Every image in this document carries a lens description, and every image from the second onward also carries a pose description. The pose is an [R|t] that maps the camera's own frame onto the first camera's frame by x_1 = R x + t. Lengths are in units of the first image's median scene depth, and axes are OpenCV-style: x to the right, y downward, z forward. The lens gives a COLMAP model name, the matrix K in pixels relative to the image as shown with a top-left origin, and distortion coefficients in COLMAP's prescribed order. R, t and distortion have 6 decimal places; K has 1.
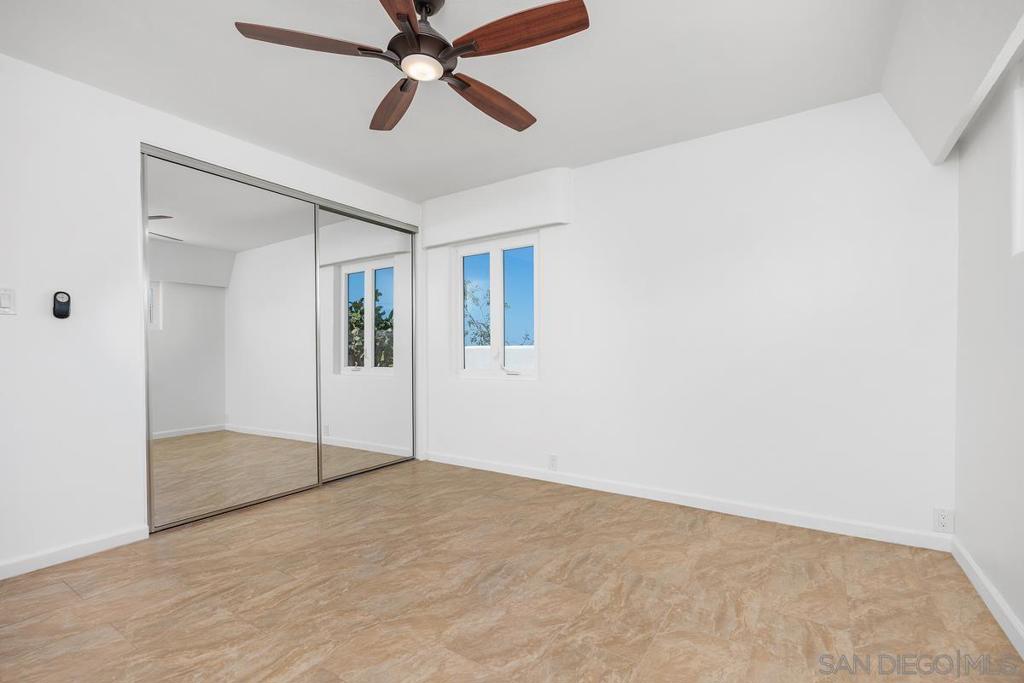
lens RADIAL K [[459.2, 0, 509.3], [0, 459.2, 346.7], [0, 0, 1]] dist [-0.010393, -0.000334]
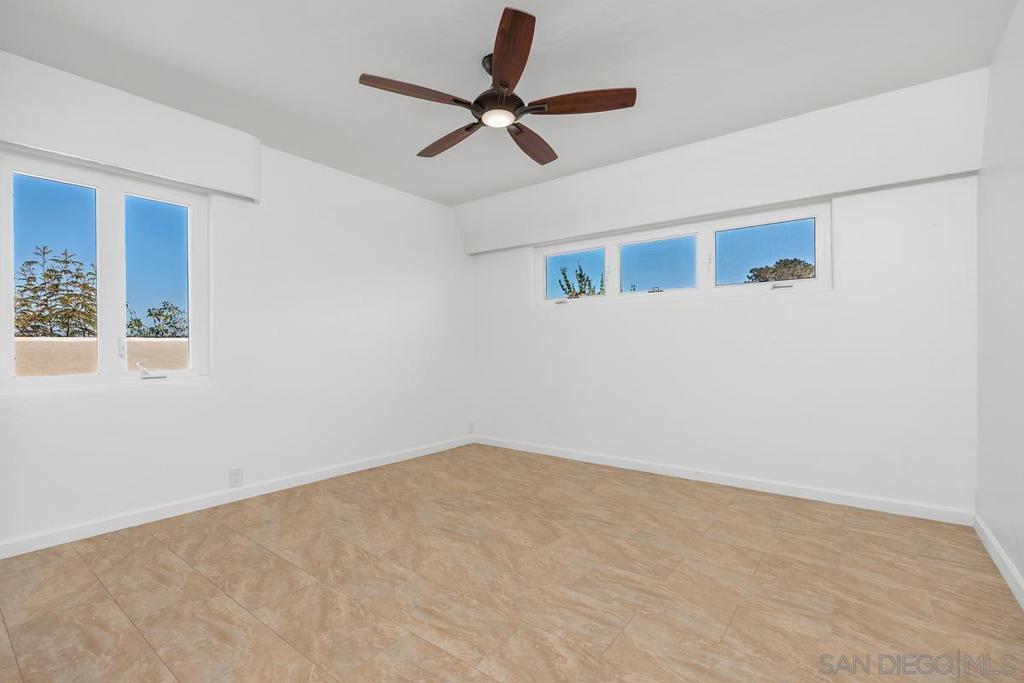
lens RADIAL K [[459.2, 0, 506.7], [0, 459.2, 344.4], [0, 0, 1]] dist [-0.010393, -0.000334]
pose [[0.079826, 0.001741, 0.996807, -1.149557], [-0.006616, 0.999977, -0.001217, 0.007120], [-0.996787, -0.006498, 0.079836, 0.714871]]
